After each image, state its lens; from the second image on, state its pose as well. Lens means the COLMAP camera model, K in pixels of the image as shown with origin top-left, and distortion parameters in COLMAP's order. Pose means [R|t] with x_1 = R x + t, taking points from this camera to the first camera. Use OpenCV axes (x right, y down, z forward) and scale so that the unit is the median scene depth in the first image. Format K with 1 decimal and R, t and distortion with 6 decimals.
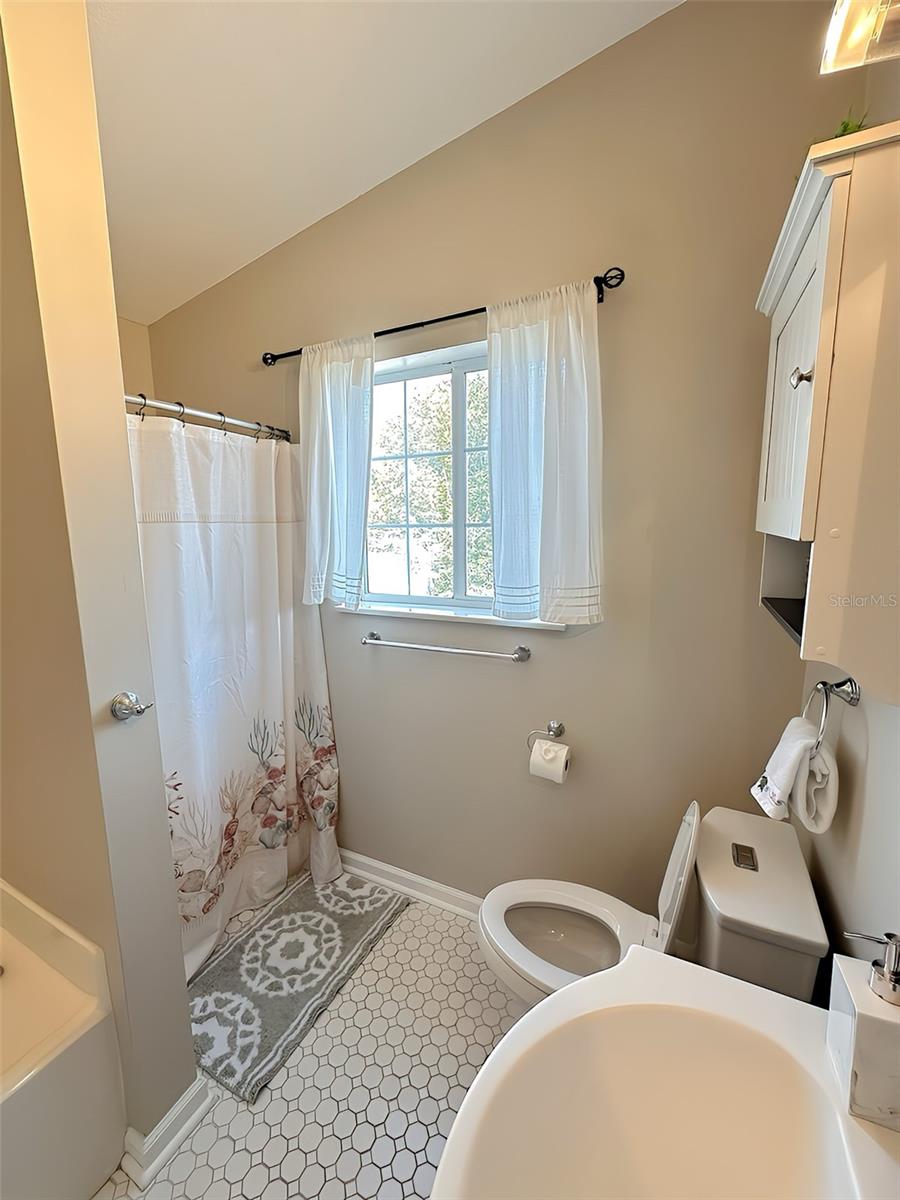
lens RADIAL K [[481.0, 0, 450.0], [0, 481.0, 600.0], [0, 0, 1]] dist [0.000847, 0.000275]
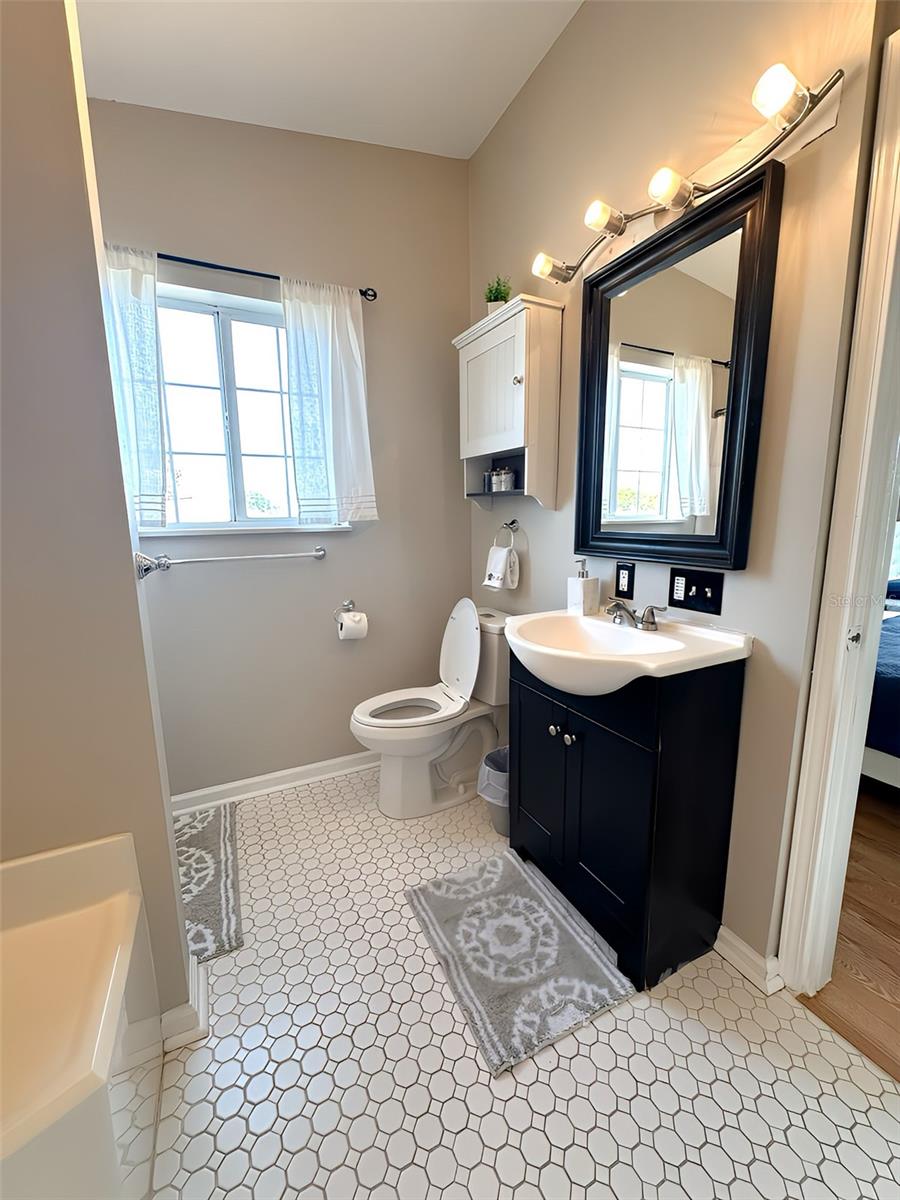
lens RADIAL K [[479.2, 0, 450.0], [0, 479.2, 600.0], [0, 0, 1]] dist [-0.003062, -0.000107]
pose [[0.597163, -0.133881, 0.790868, -0.768658], [0.132750, 0.988871, 0.067163, 0.218643], [-0.791058, 0.064881, 0.608290, -0.082893]]
